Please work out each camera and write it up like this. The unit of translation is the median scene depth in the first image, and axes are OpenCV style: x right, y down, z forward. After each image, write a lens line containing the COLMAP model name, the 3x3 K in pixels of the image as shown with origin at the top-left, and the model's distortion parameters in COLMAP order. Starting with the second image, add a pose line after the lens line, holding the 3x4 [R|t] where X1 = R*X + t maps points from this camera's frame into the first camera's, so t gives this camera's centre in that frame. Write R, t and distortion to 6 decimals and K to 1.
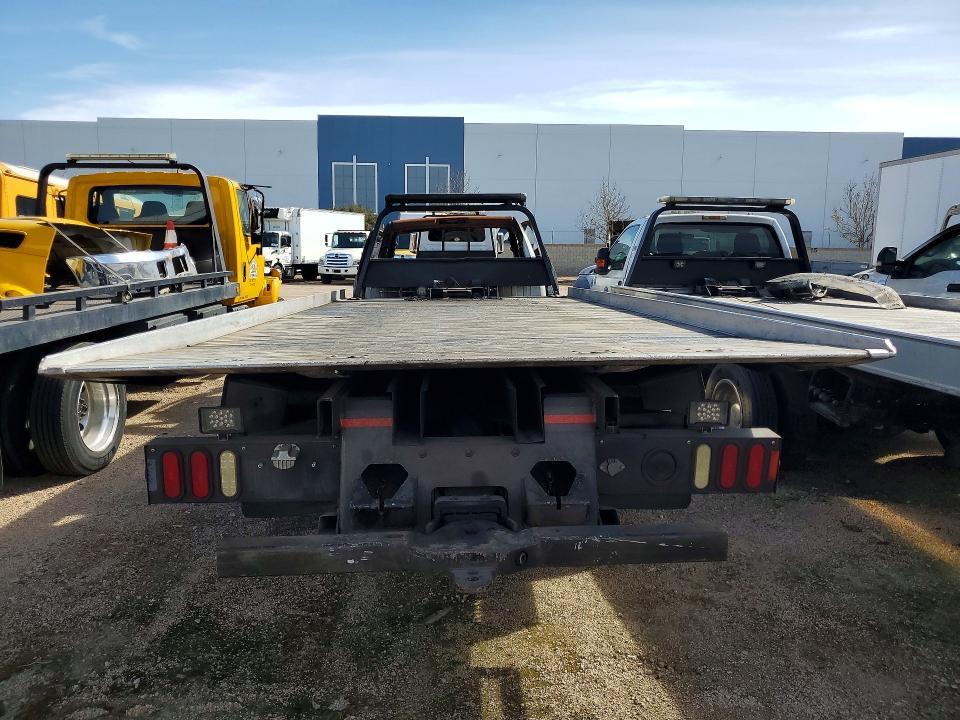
lens RADIAL K [[741.8, 0, 478.7], [0, 741.8, 361.0], [0, 0, 1]] dist [0.013792, -0.005830]
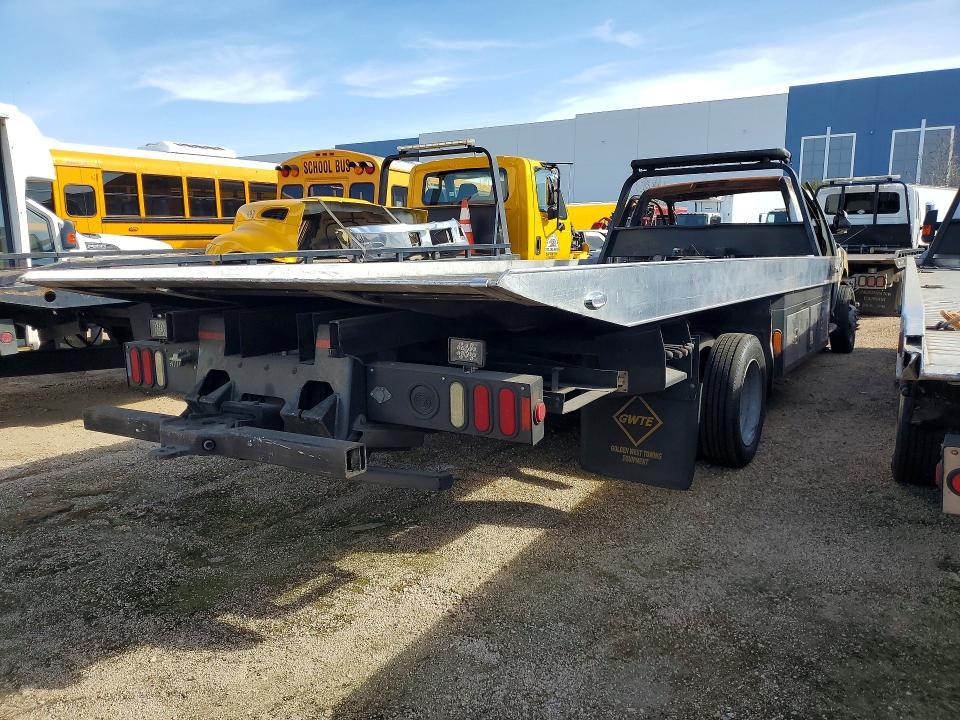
lens RADIAL K [[741.8, 0, 480.9], [0, 741.8, 384.2], [0, 0, 1]] dist [0.013792, -0.005830]
pose [[0.817180, 0.095547, -0.568409, 0.486047], [-0.068060, 0.995261, 0.069451, 0.023965], [0.572351, -0.018068, 0.819810, 0.120729]]
